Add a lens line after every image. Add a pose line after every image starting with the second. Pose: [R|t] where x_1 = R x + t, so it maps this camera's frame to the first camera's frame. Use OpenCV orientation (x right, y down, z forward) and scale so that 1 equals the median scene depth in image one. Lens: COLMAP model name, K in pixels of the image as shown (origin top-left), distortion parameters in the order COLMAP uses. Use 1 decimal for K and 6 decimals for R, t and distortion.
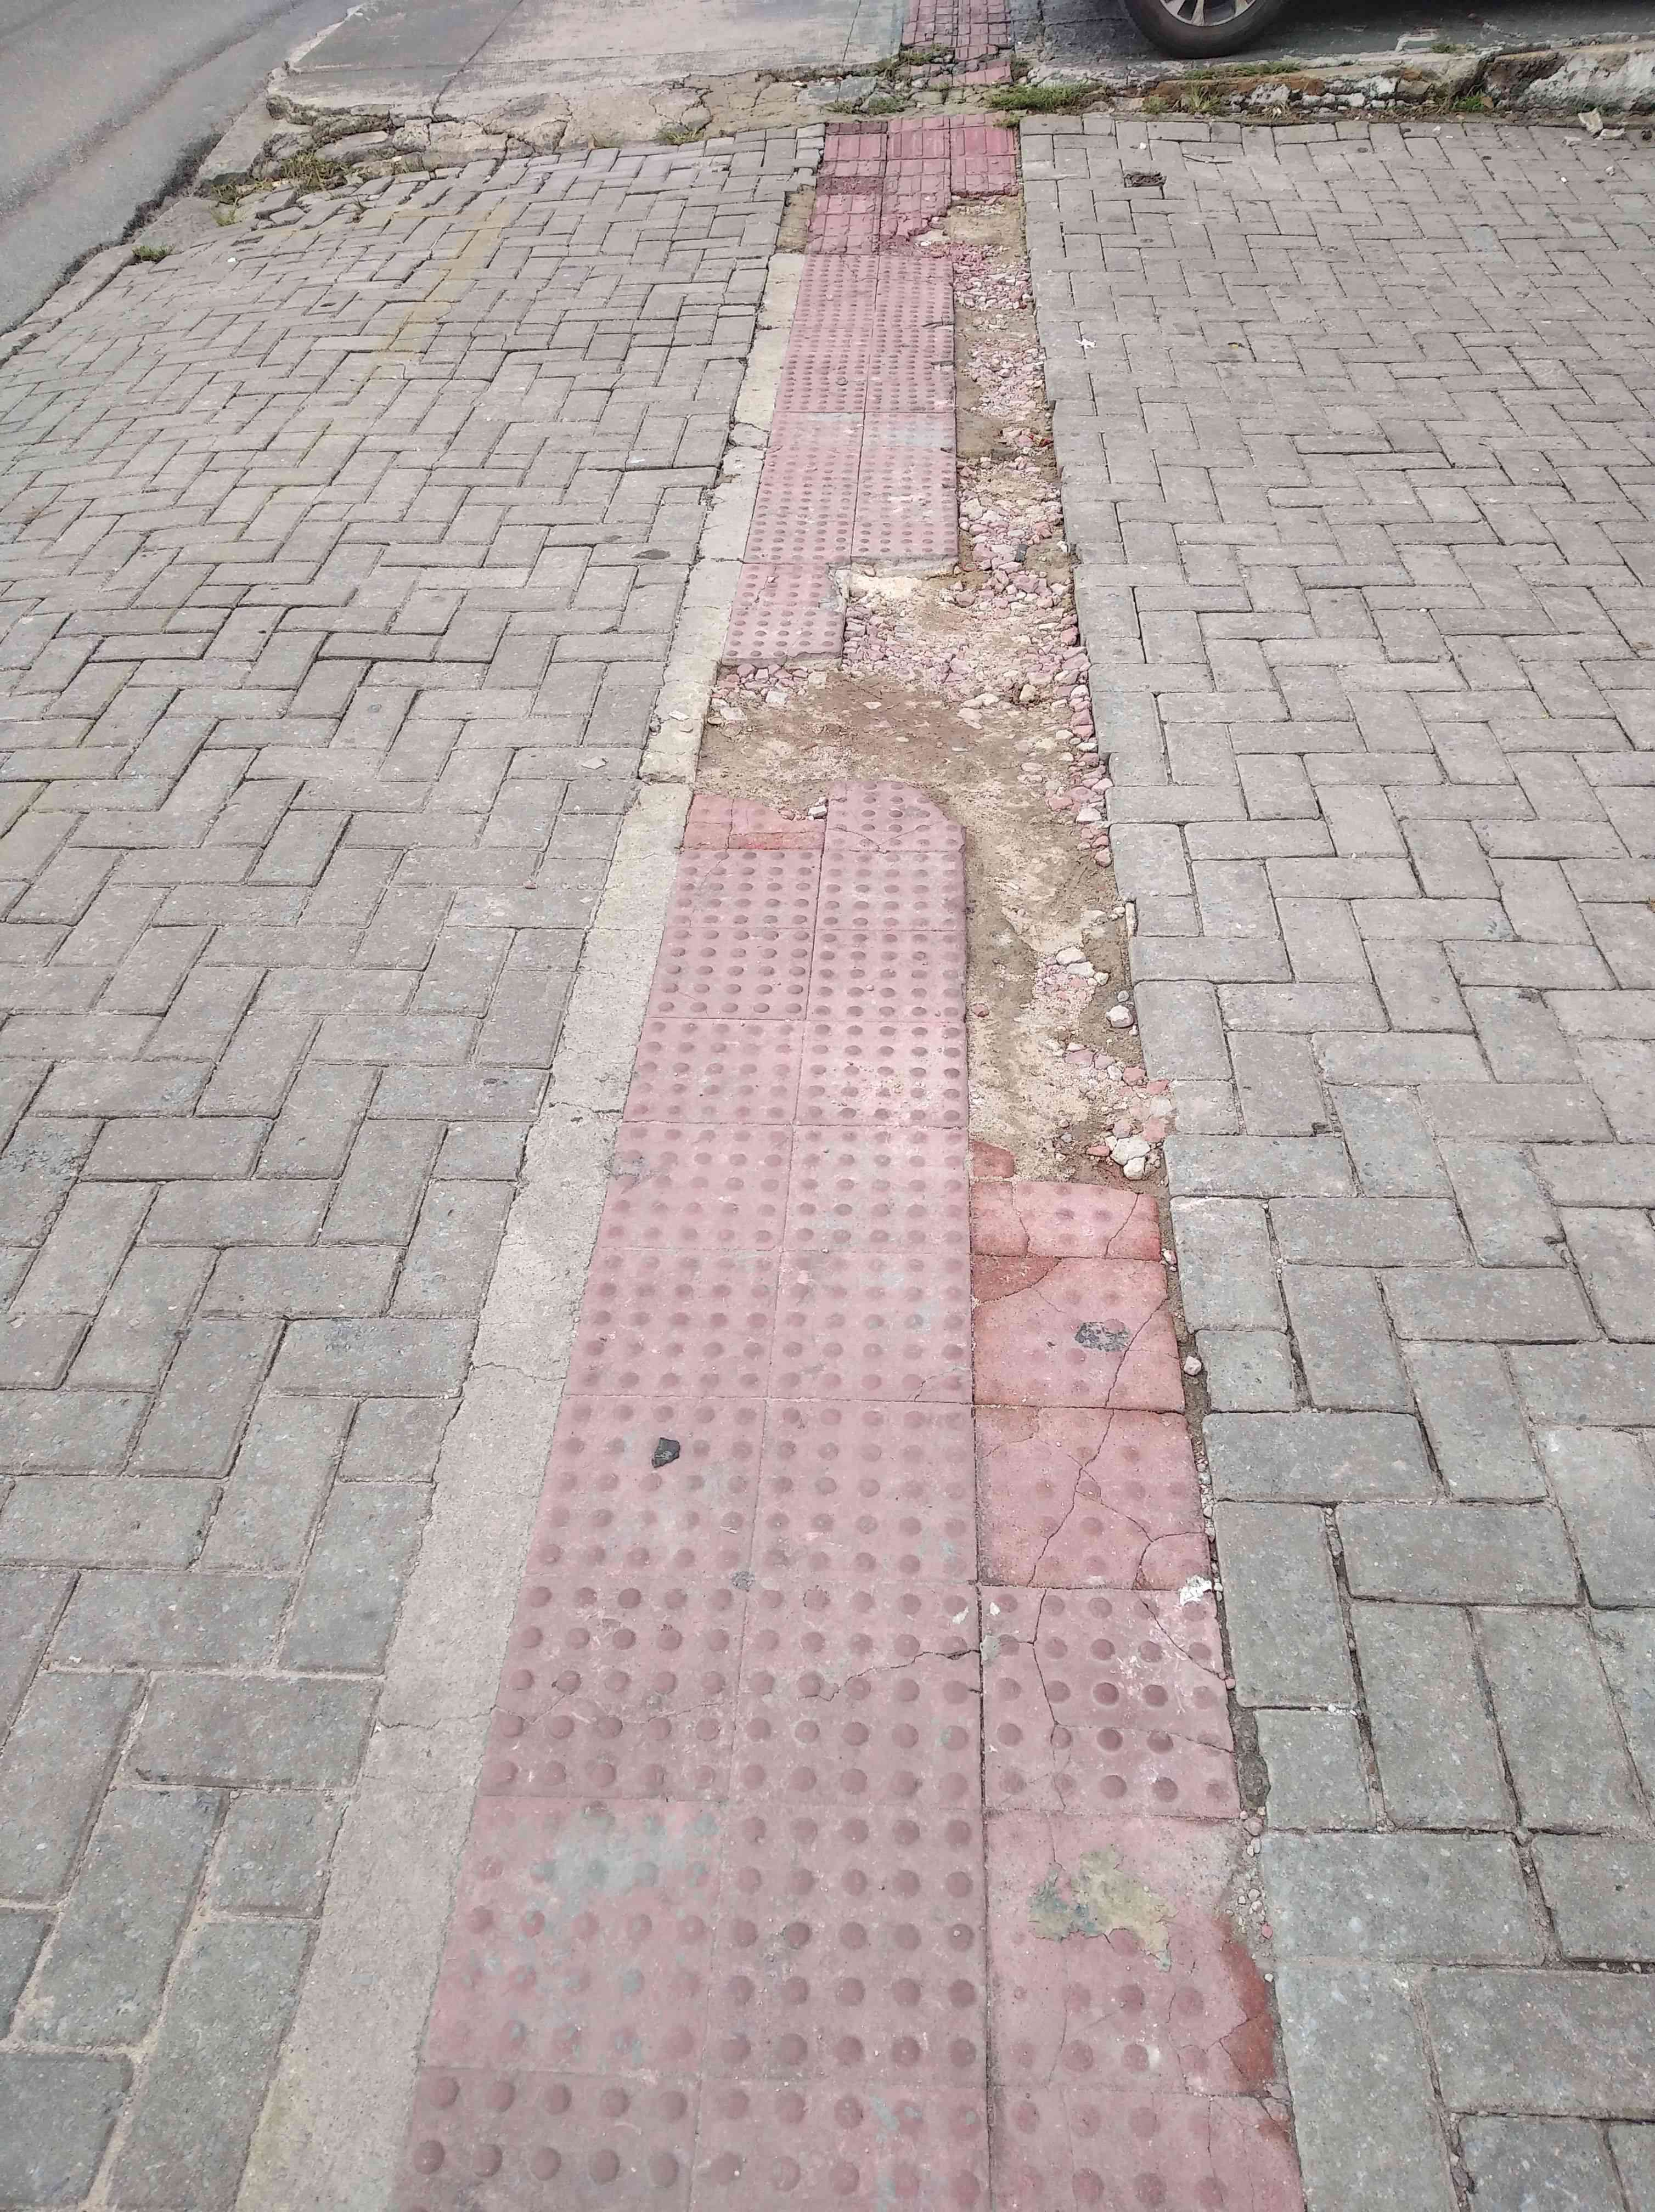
lens RADIAL K [[1671.8, 0, 827.5], [0, 1671.8, 1106.0], [0, 0, 1]] dist [0.000147, 0.021901]
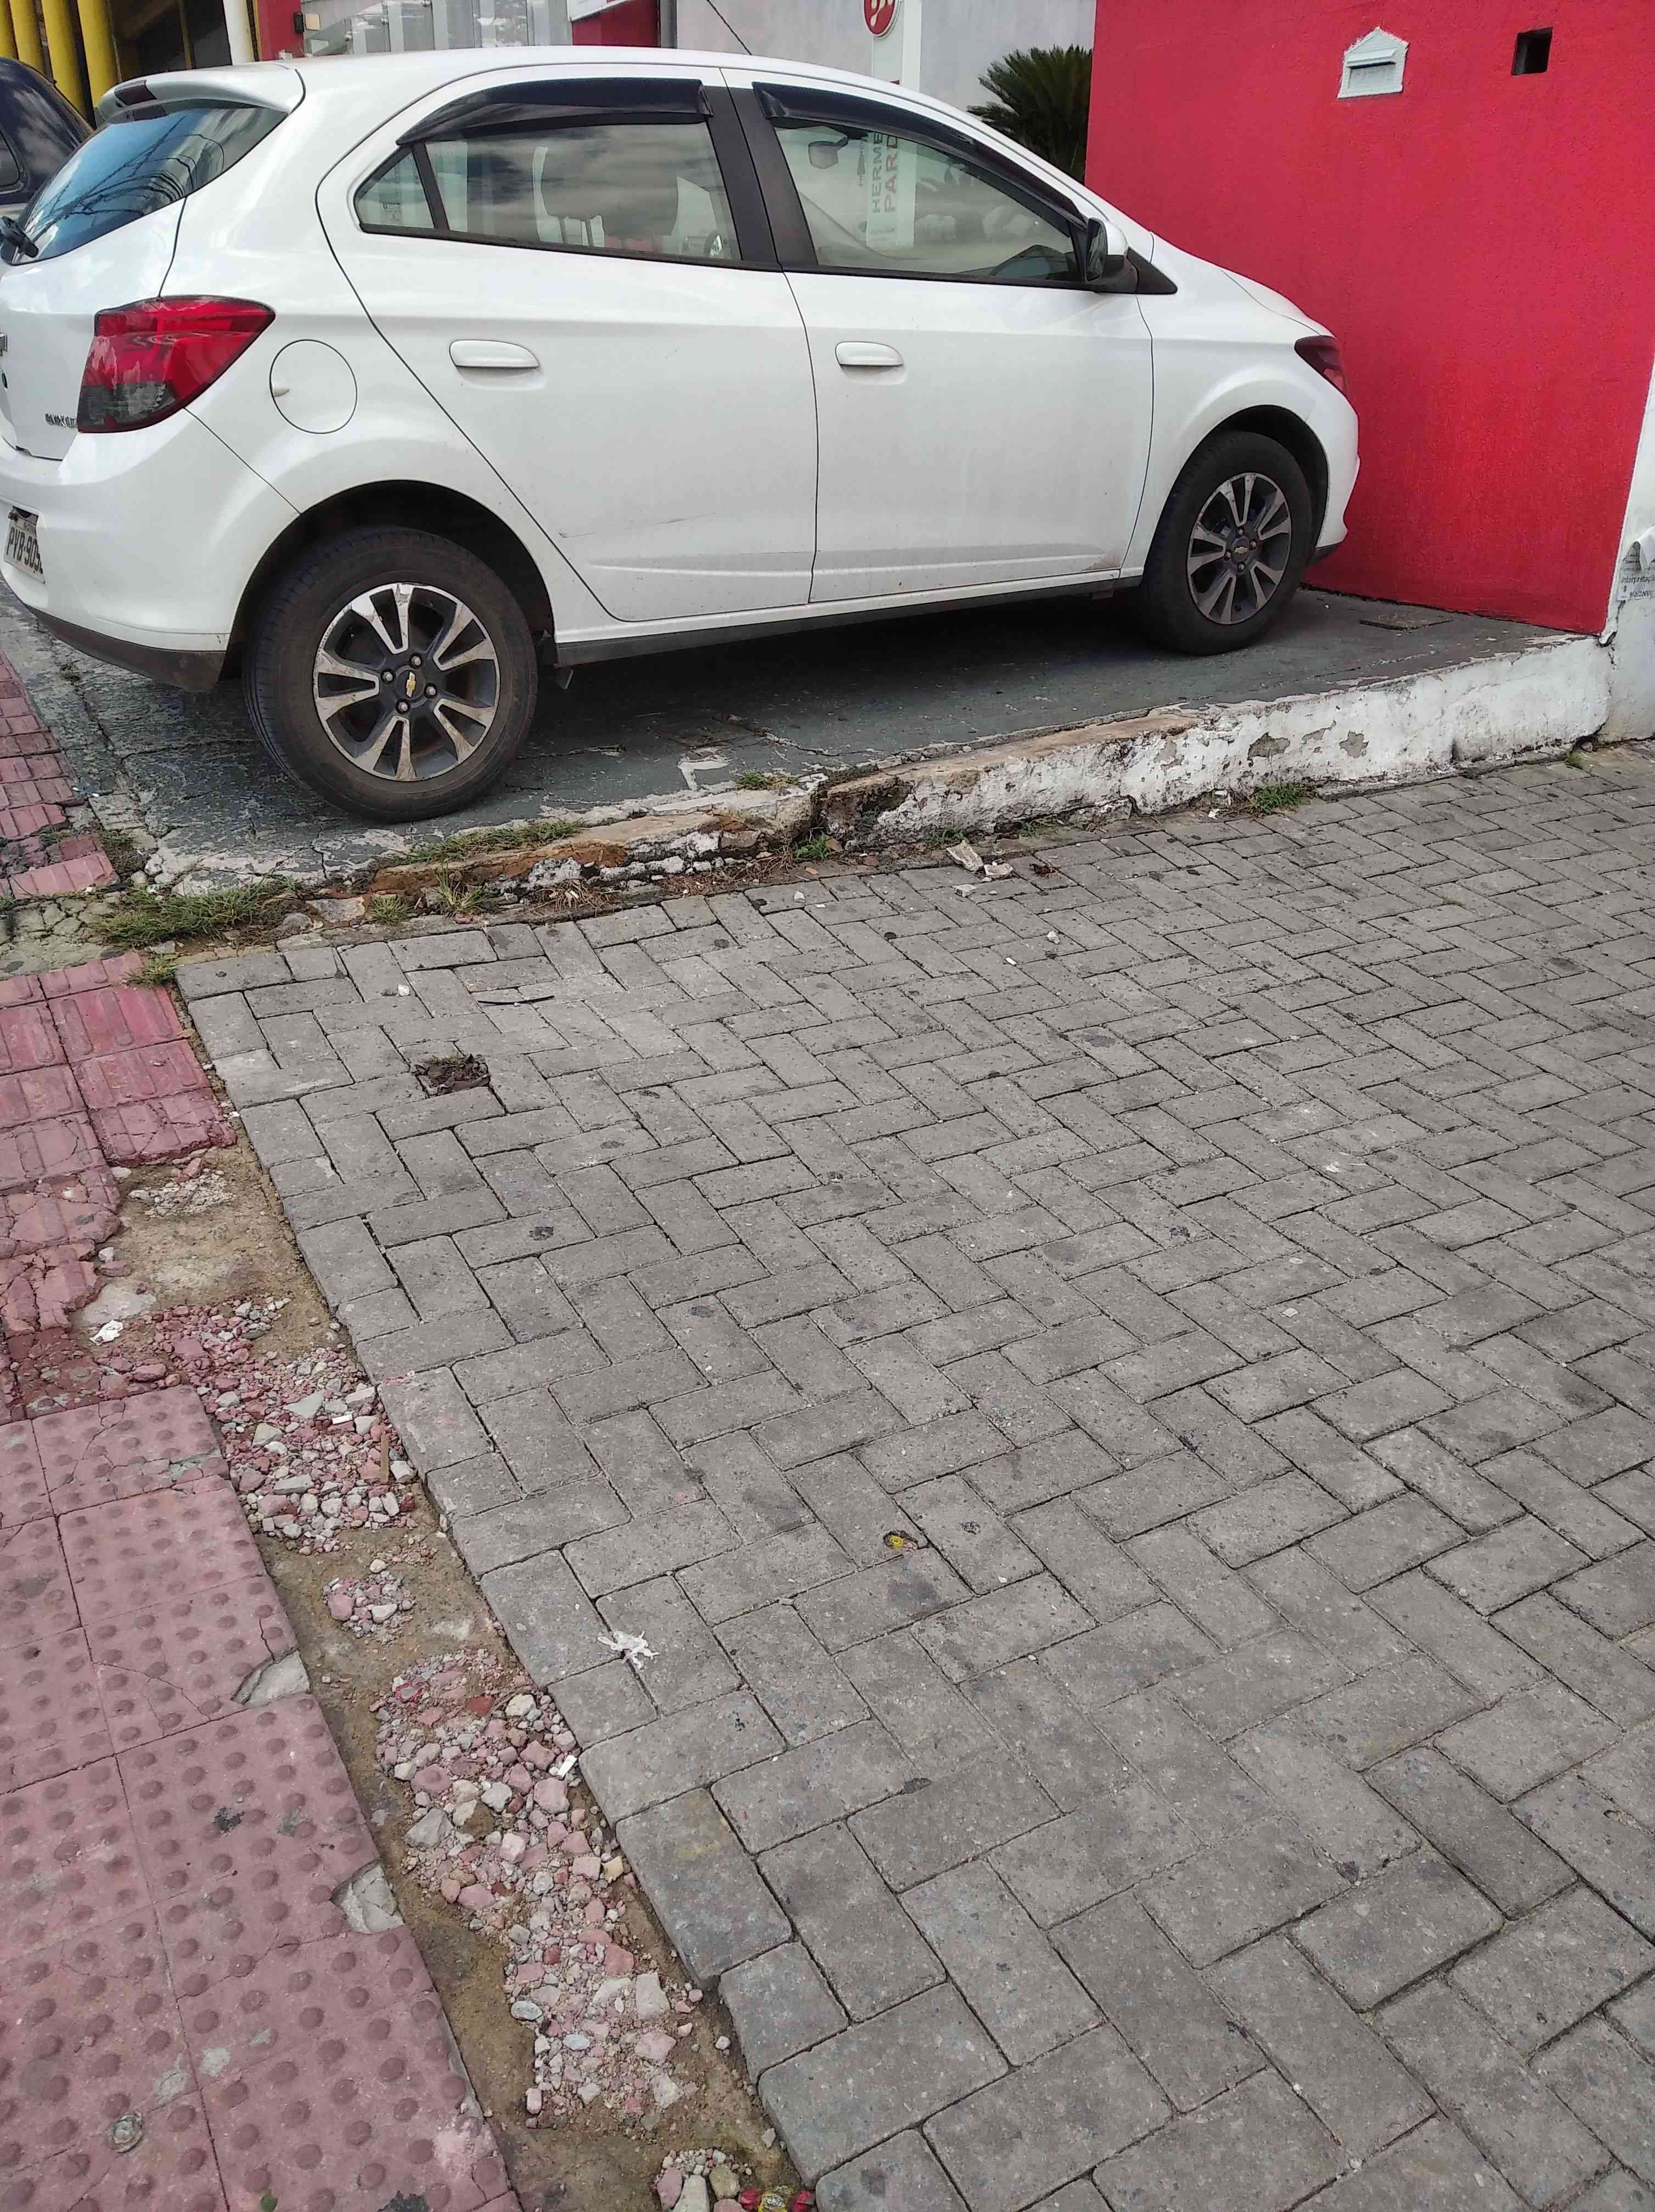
lens RADIAL K [[1709.6, 0, 831.2], [0, 1709.6, 1136.9], [0, 0, 1]] dist [0.031802, -0.060595]
pose [[0.842688, -0.211458, 0.495138, -0.000906], [0.317958, 0.937604, -0.140720, -0.507419], [-0.434487, 0.276016, 0.857343, 0.544007]]
